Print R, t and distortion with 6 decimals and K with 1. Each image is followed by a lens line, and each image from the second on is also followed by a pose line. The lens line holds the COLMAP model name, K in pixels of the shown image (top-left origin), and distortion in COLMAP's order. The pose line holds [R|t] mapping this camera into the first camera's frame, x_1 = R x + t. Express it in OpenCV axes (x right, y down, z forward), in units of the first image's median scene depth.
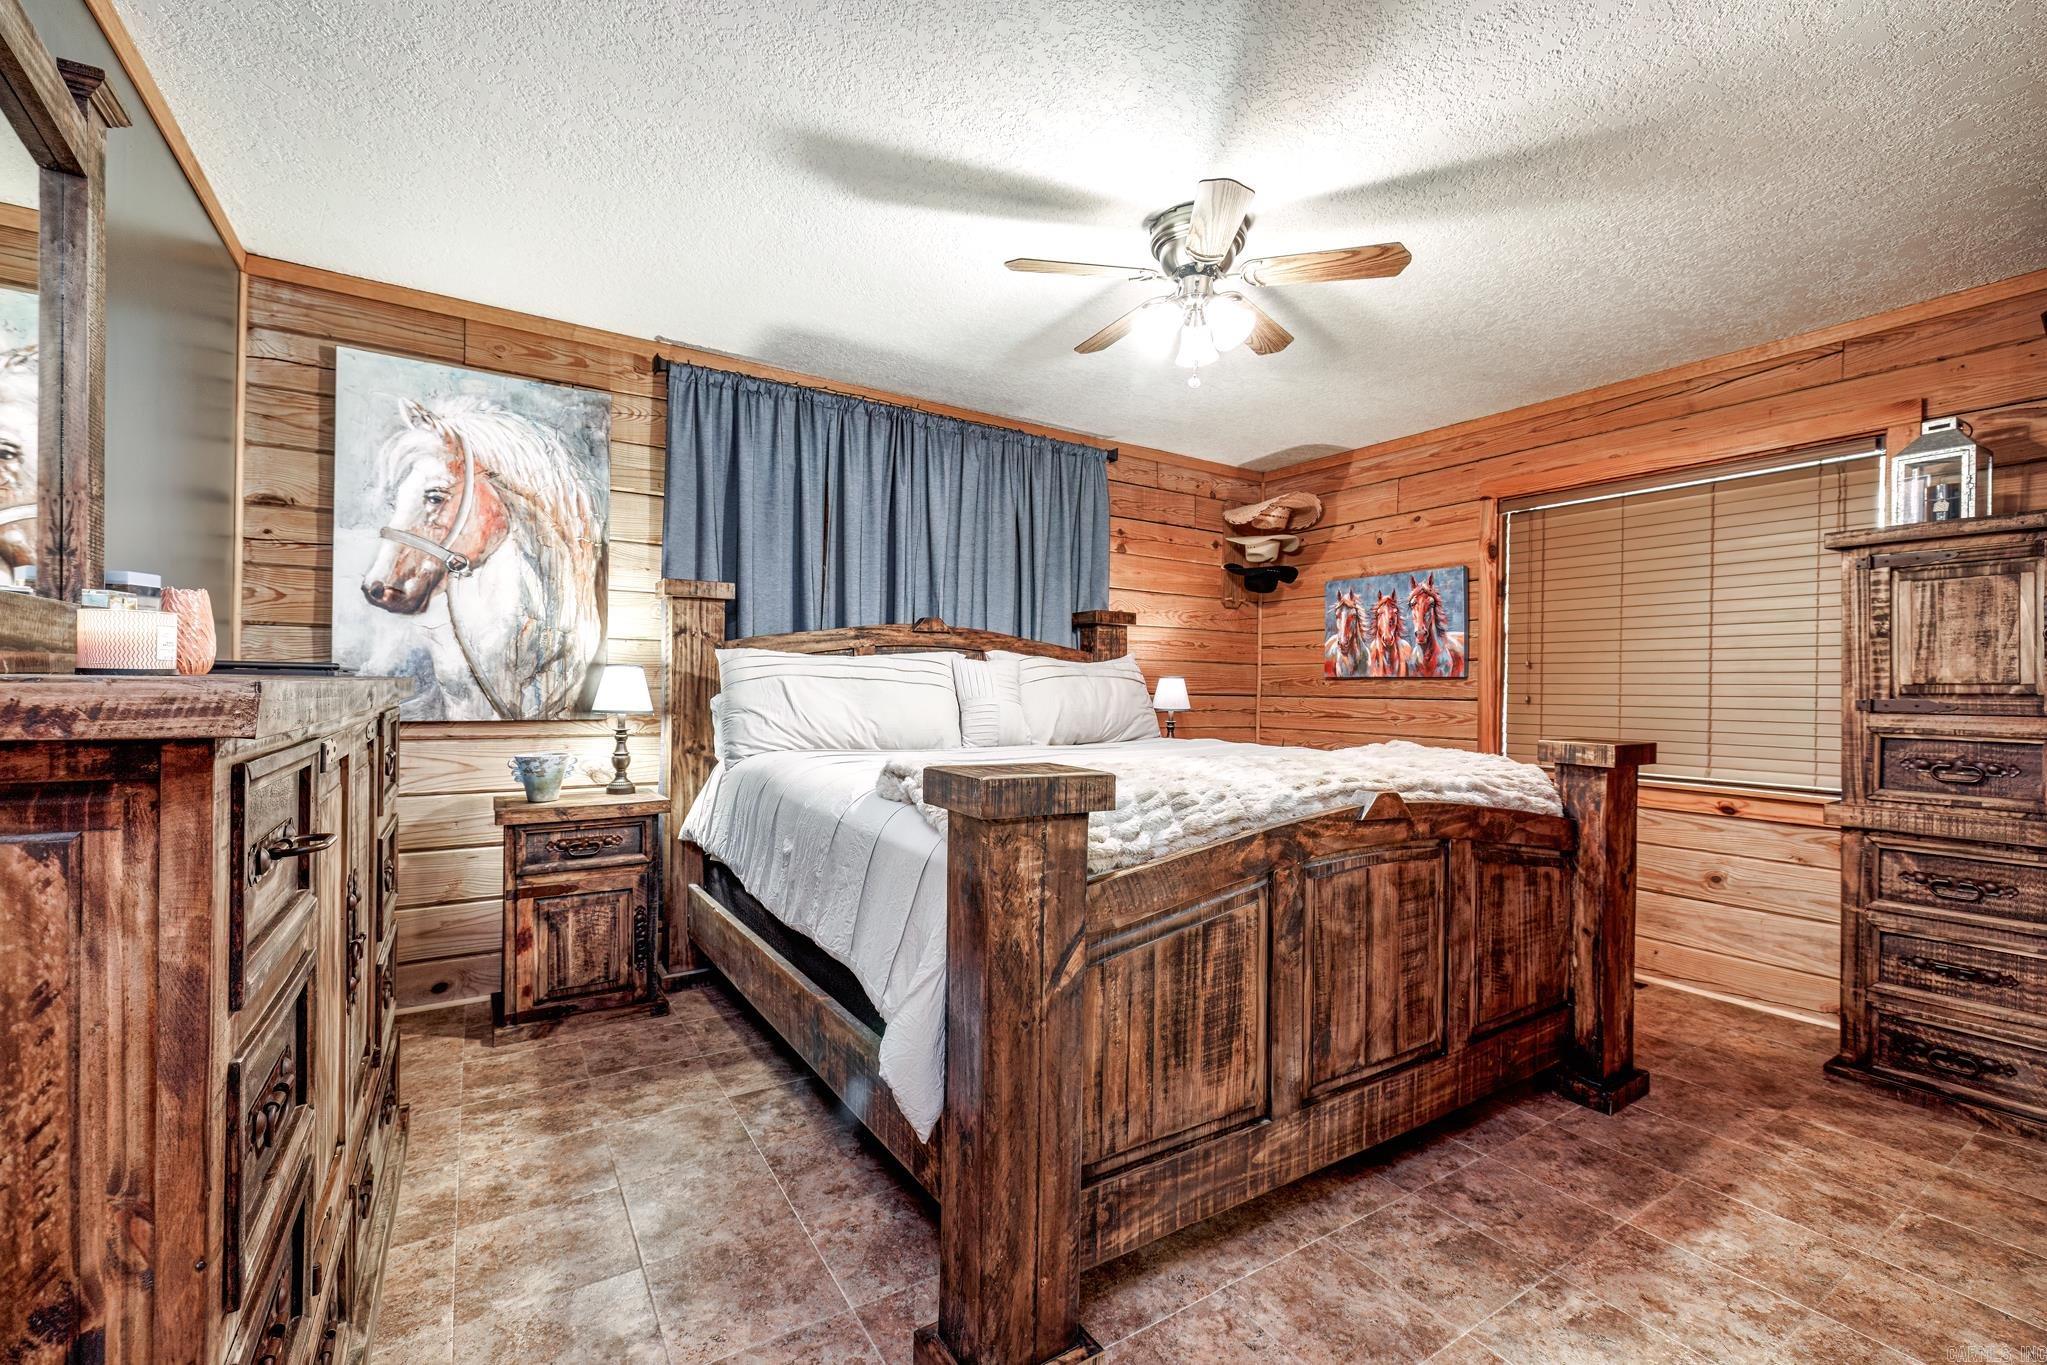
lens RADIAL K [[854.8, 0, 1040.1], [0, 854.8, 689.1], [0, 0, 1]] dist [-0.001255, 0.000294]
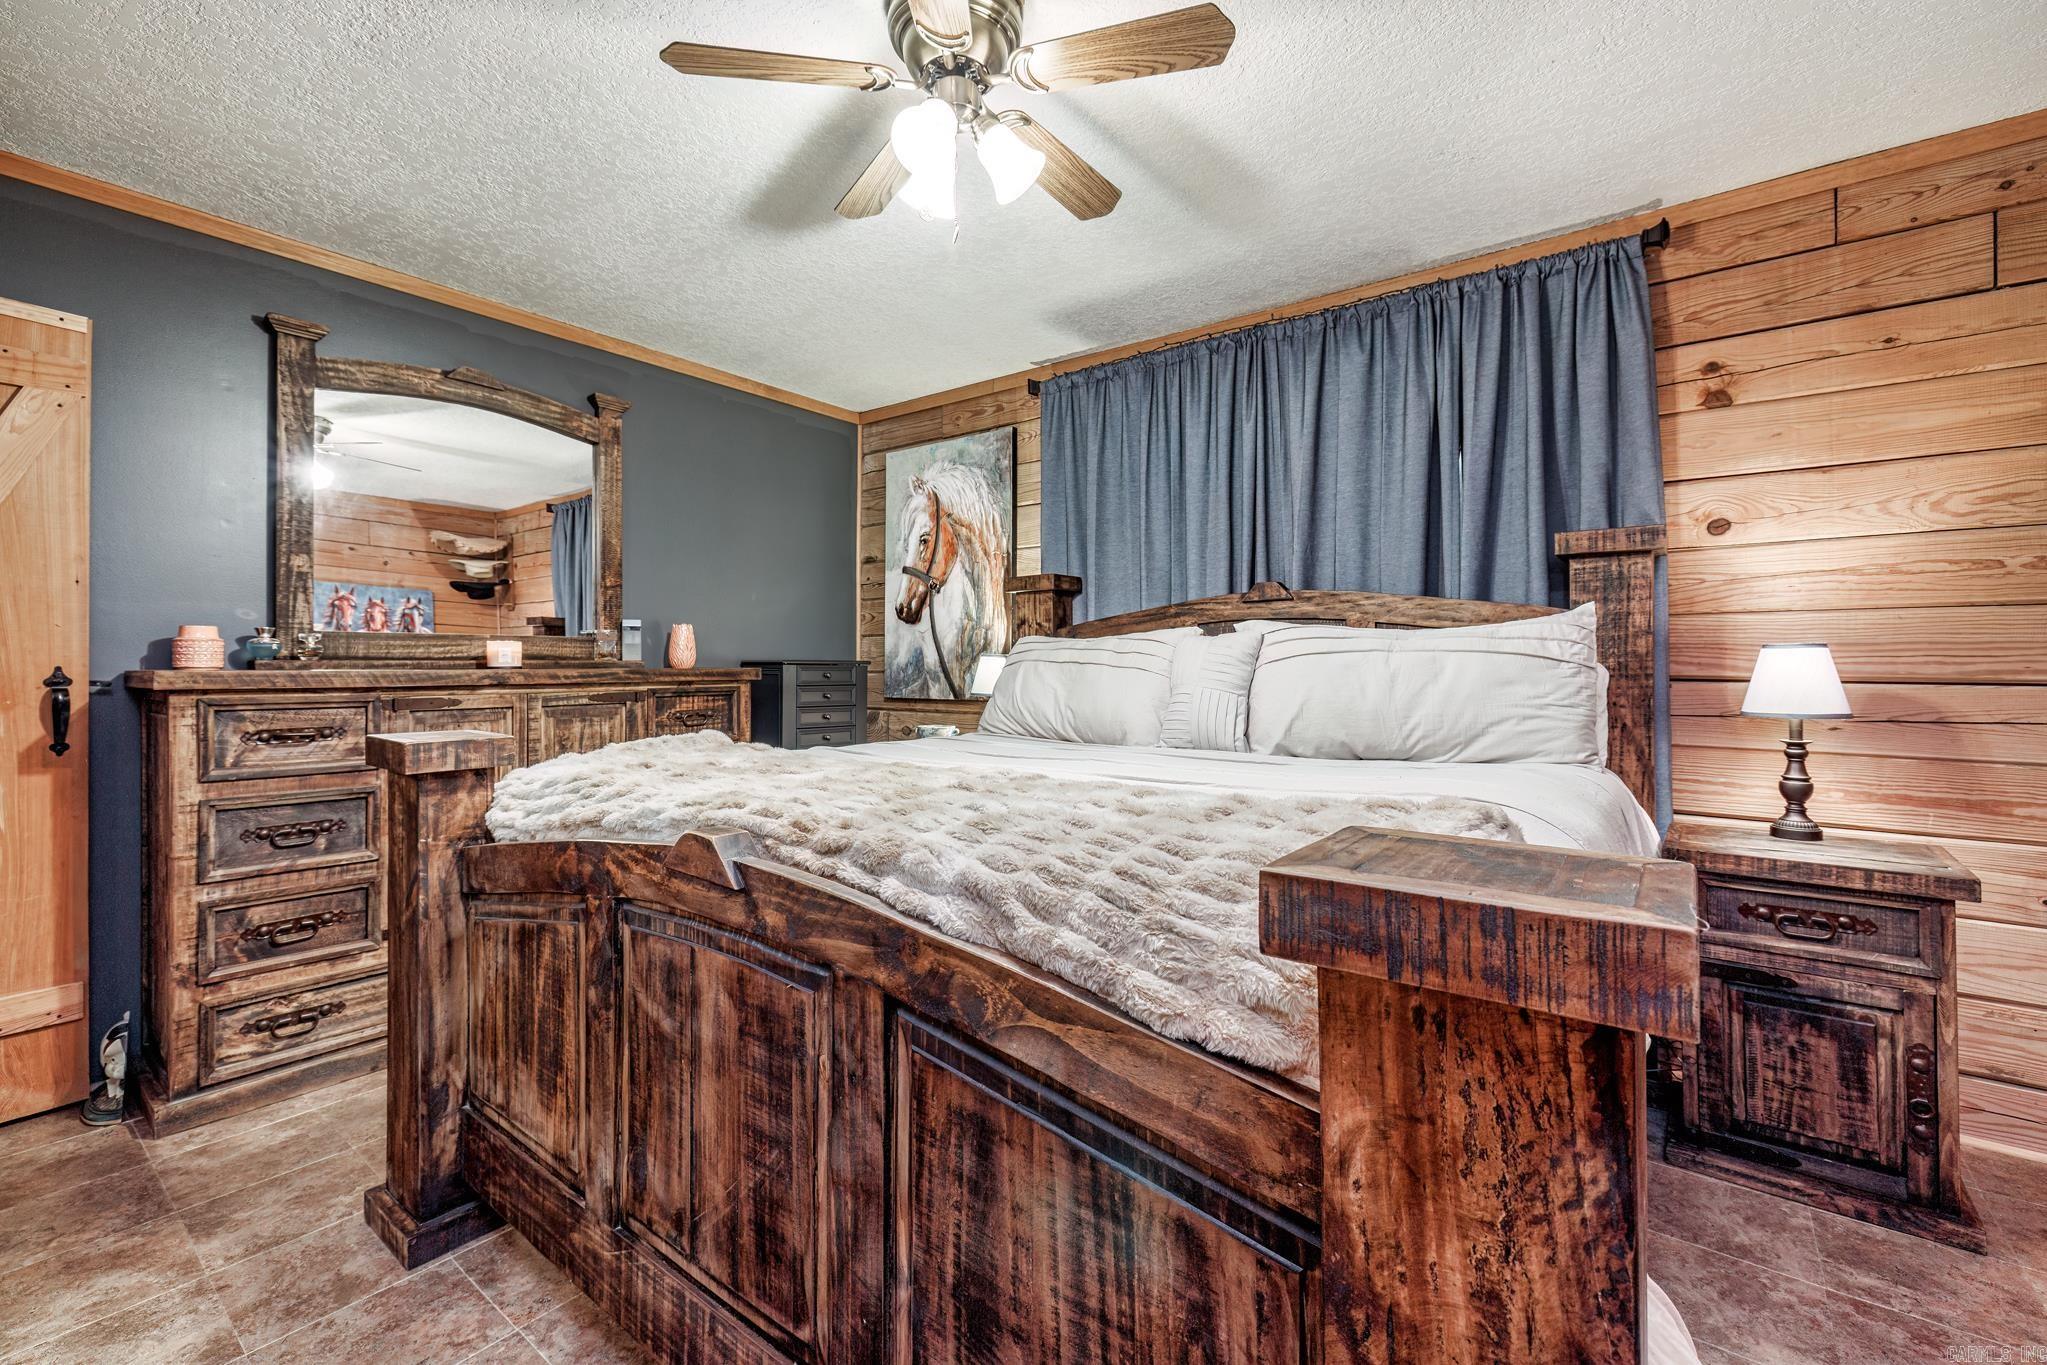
lens RADIAL K [[879.1, 0, 1023.5], [0, 879.1, 682.5], [0, 0, 1]] dist [-0.002705, -0.000186]
pose [[0.328672, 0.001869, -0.944442, 0.713013], [0.000428, 0.999998, 0.002127, 0.008046], [0.944444, -0.001103, 0.328671, 0.672479]]
